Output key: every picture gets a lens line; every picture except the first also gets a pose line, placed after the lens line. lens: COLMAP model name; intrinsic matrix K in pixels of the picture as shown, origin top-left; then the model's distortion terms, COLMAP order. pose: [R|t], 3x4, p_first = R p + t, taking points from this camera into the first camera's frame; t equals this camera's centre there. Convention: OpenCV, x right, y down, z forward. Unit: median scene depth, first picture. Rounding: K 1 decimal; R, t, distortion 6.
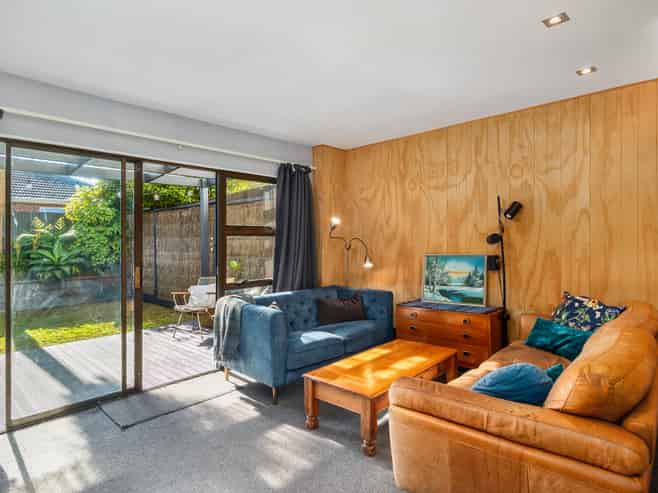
lens RADIAL K [[372.3, 0, 329.0], [0, 372.3, 246.5], [0, 0, 1]] dist [0.002750, -0.000810]
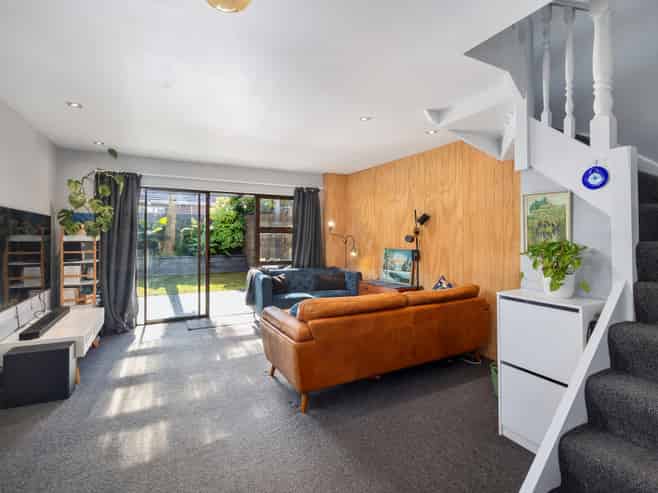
lens RADIAL K [[320.9, 0, 330.0], [0, 320.9, 238.3], [0, 0, 1]] dist [-0.000148, 0.000068]
pose [[0.947058, 0.023980, -0.320167, 0.473100], [-0.023978, 0.999705, 0.003950, -0.016761], [0.320167, 0.003937, 0.947353, -0.257767]]
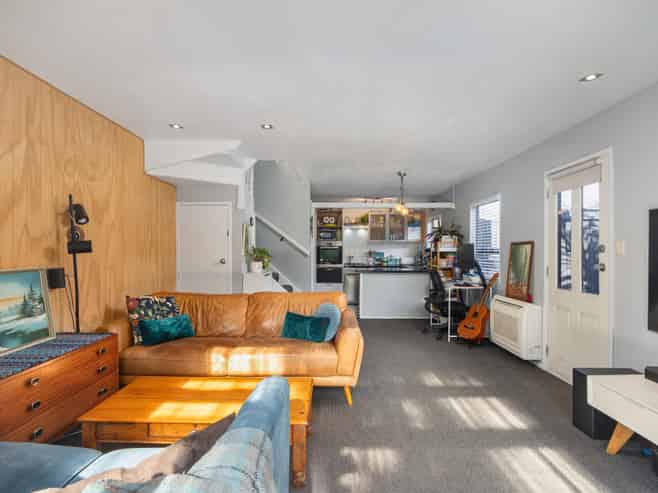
lens RADIAL K [[361.7, 0, 329.0], [0, 361.7, 246.5], [0, 0, 1]] dist [0.000587, 0.000067]
pose [[-0.692120, 0.024499, 0.721366, -0.435307], [0.013697, 0.999690, -0.020809, 0.002356], [-0.721652, -0.004522, -0.692241, 0.999090]]
